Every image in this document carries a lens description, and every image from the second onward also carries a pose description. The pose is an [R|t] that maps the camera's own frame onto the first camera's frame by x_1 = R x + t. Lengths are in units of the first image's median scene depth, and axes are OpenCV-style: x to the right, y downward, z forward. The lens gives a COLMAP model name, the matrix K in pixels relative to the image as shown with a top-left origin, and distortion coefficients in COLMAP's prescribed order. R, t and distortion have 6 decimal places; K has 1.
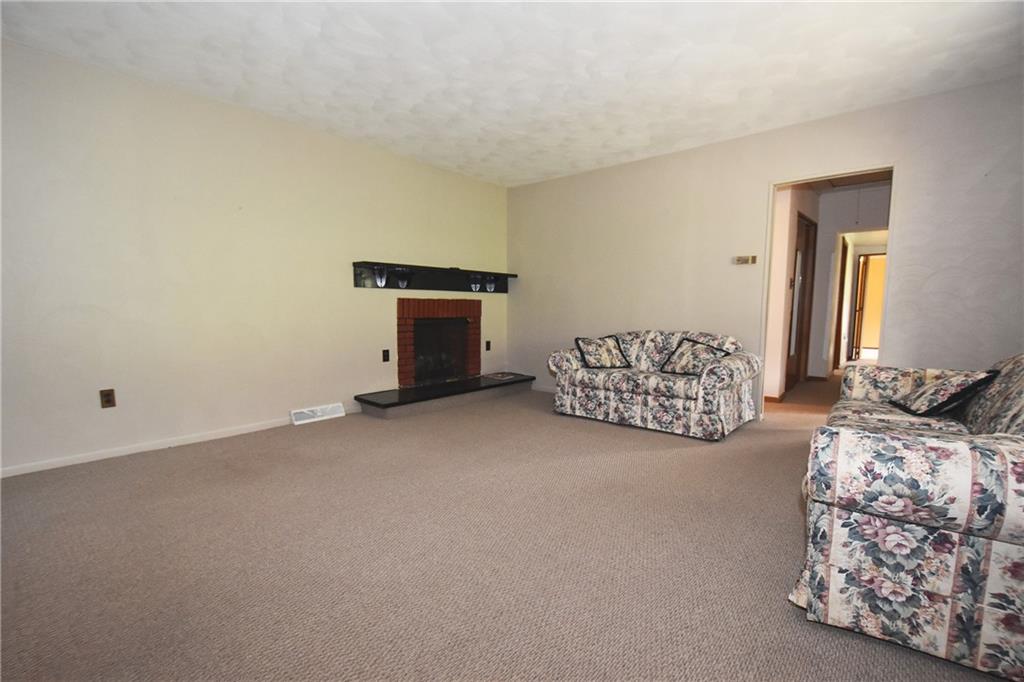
lens RADIAL K [[455.1, 0, 492.2], [0, 455.1, 353.5], [0, 0, 1]] dist [0.000503, -0.000449]
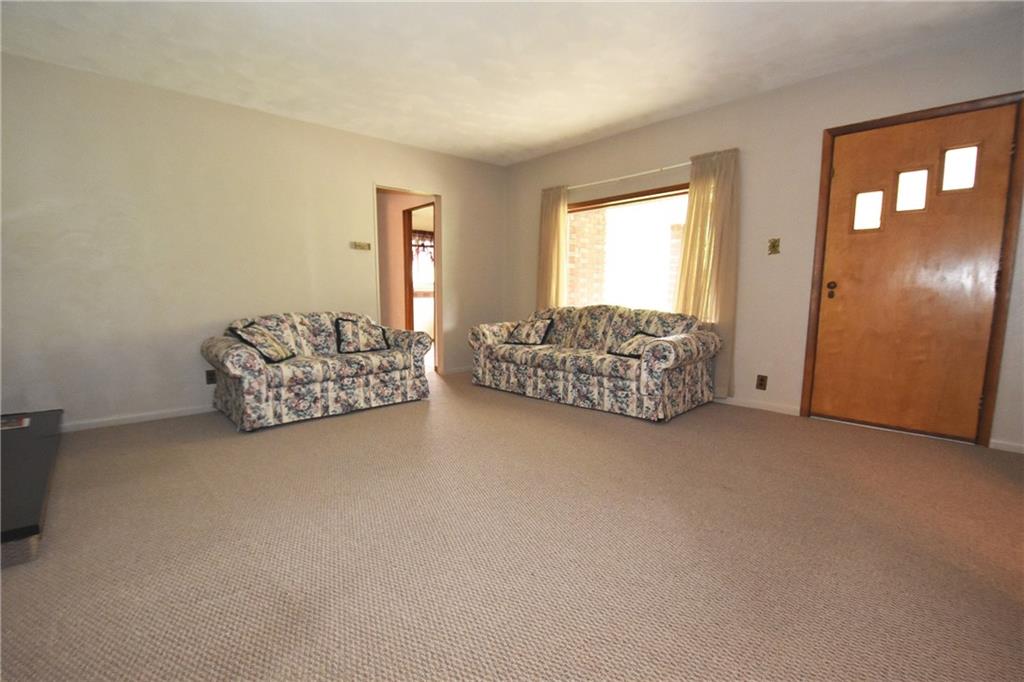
lens RADIAL K [[457.6, 0, 511.2], [0, 457.6, 358.1], [0, 0, 1]] dist [0.001525, -0.018343]
pose [[0.103667, -0.142757, 0.984314, -0.598995], [0.103821, 0.985793, 0.132037, -0.044260], [-0.989179, 0.088504, 0.117016, 0.556448]]
